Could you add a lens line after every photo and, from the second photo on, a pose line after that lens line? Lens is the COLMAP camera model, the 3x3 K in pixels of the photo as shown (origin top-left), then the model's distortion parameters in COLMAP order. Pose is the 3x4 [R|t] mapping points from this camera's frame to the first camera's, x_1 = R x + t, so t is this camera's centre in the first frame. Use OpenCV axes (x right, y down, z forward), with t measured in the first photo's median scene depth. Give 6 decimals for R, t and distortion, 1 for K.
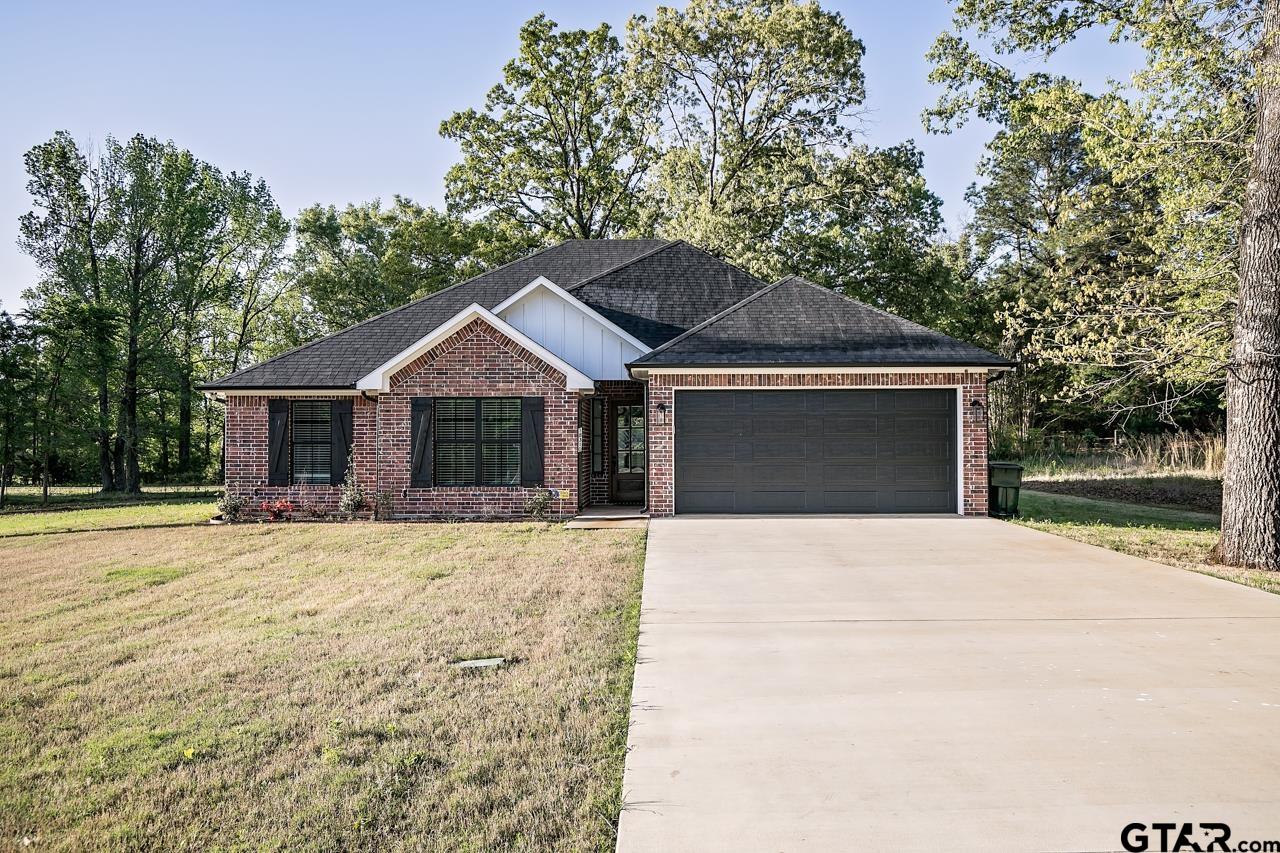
lens RADIAL K [[921.3, 0, 639.9], [0, 921.3, 425.1], [0, 0, 1]] dist [0.006548, 0.000612]
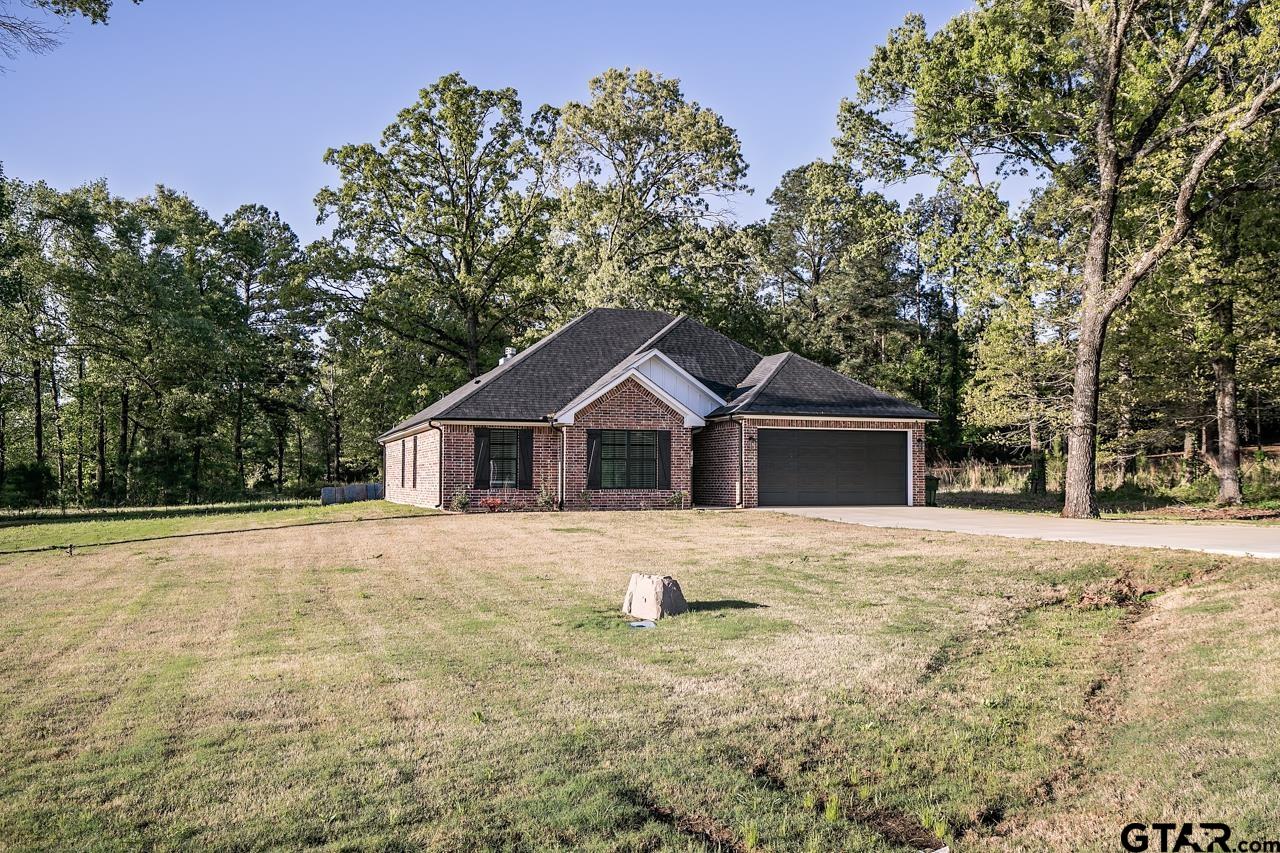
lens RADIAL K [[1145.2, 0, 640.0], [0, 1145.2, 429.4], [0, 0, 1]] dist [0.006297, 0.002125]
pose [[0.933674, 0.021472, 0.357480, -0.827607], [-0.015395, 0.999685, -0.019837, 0.006144], [-0.357793, 0.013018, 0.933710, -0.750985]]
